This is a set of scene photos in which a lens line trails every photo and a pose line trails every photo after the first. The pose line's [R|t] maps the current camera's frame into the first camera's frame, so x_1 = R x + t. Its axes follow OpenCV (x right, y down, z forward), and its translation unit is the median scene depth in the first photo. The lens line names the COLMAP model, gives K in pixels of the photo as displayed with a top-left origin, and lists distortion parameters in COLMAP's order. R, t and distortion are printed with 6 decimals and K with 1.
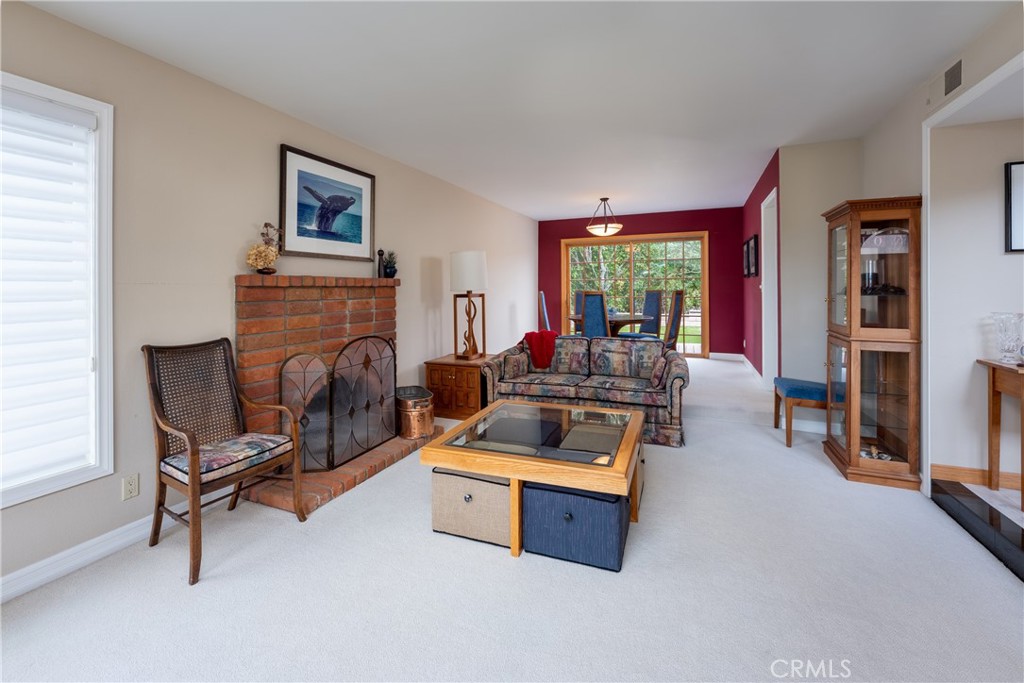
lens RADIAL K [[433.7, 0, 513.9], [0, 433.7, 295.1], [0, 0, 1]] dist [0.002674, 0.000513]
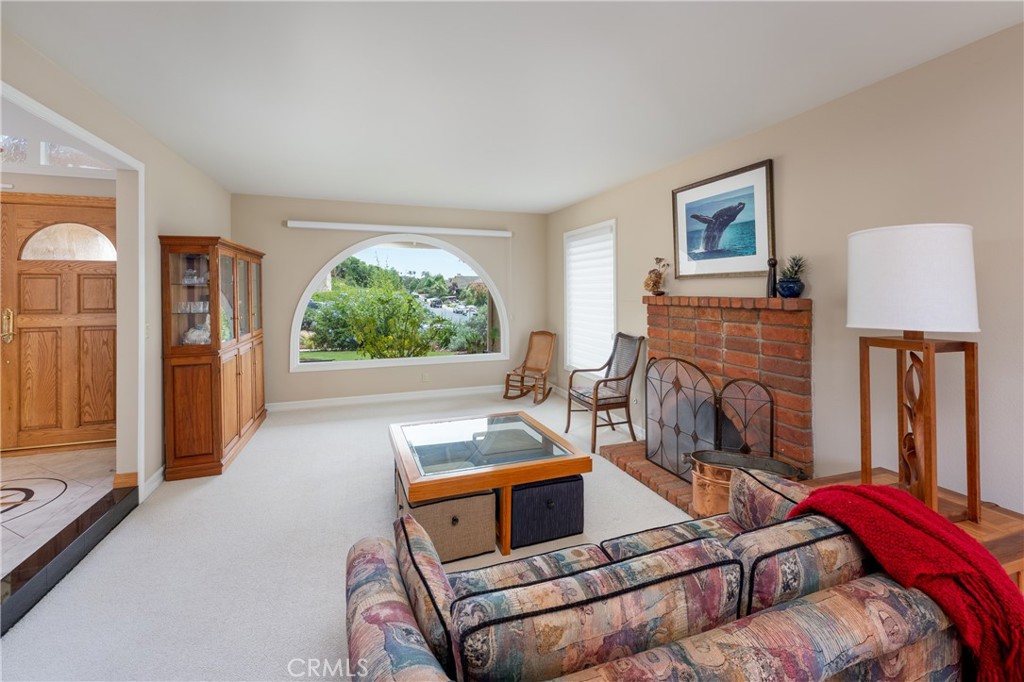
lens RADIAL K [[421.7, 0, 518.0], [0, 421.7, 316.2], [0, 0, 1]] dist [0.000324, 0.000122]
pose [[-0.732694, 0.045339, -0.679046, 0.532495], [-0.008866, 0.997058, 0.076139, -0.064715], [0.680500, 0.061807, -0.730136, 1.358373]]
